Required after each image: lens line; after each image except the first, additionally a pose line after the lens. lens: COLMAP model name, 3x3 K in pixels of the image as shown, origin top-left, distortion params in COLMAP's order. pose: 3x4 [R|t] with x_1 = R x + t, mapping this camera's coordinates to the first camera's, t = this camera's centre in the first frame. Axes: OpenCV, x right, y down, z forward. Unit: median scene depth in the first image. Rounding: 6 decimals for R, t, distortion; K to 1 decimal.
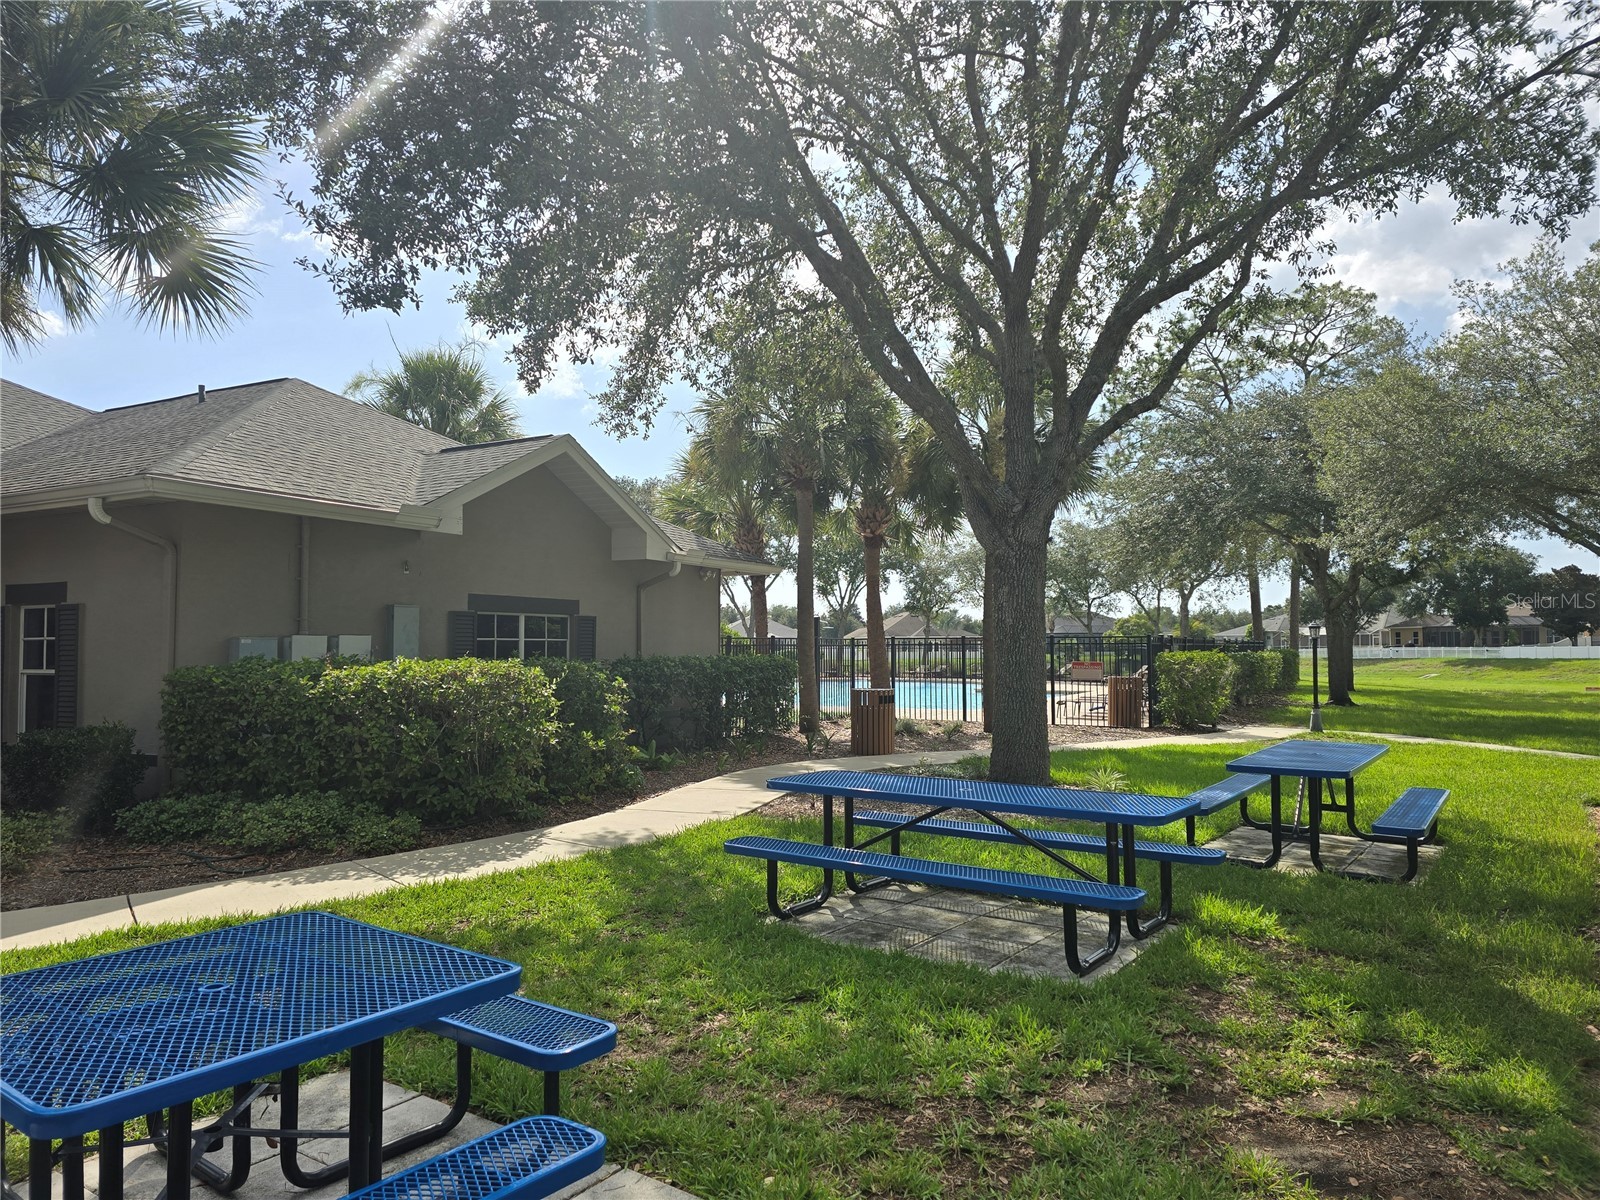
lens RADIAL K [[1097.5, 0, 794.5], [0, 1097.5, 607.2], [0, 0, 1]] dist [0.057561, -0.002095]
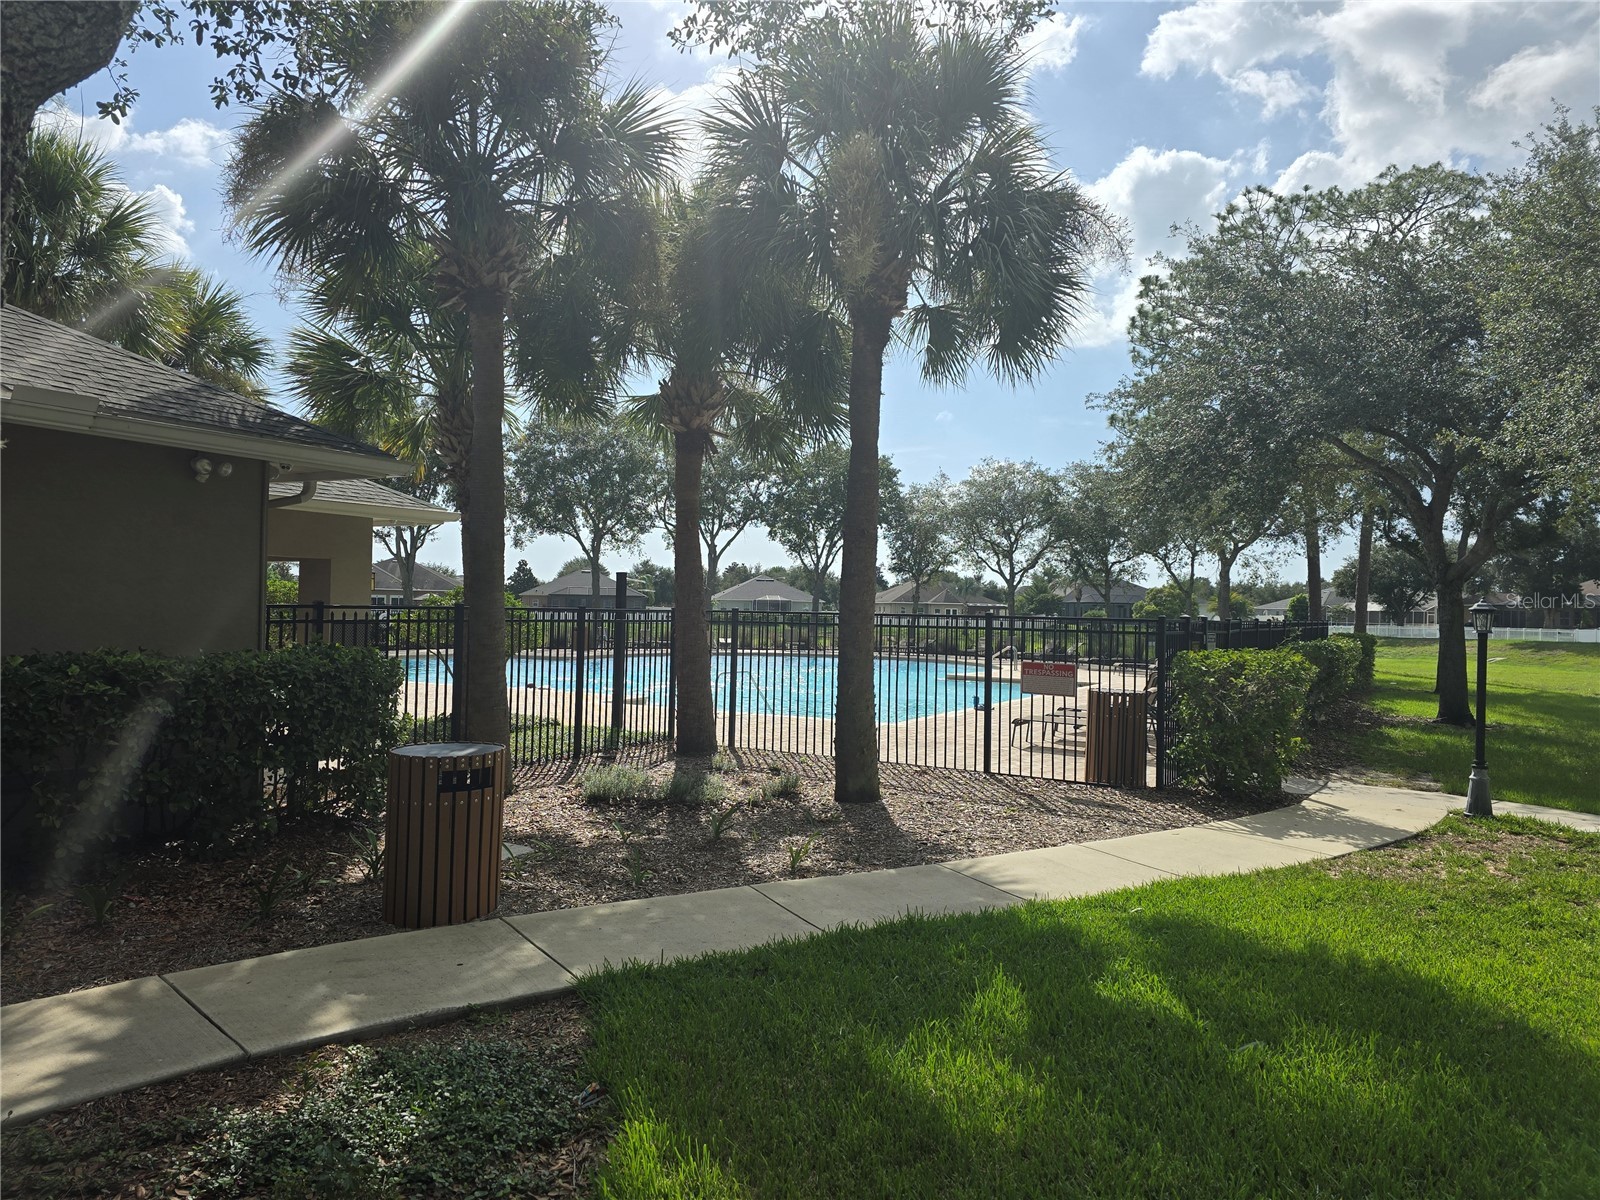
lens RADIAL K [[1098.5, 0, 803.1], [0, 1098.5, 599.1], [0, 0, 1]] dist [0.057335, -0.001899]
pose [[0.999463, 0.023779, -0.022564, 0.061751], [-0.023173, 0.999373, 0.026771, 0.002568], [0.023186, -0.026234, 0.999387, 0.178484]]
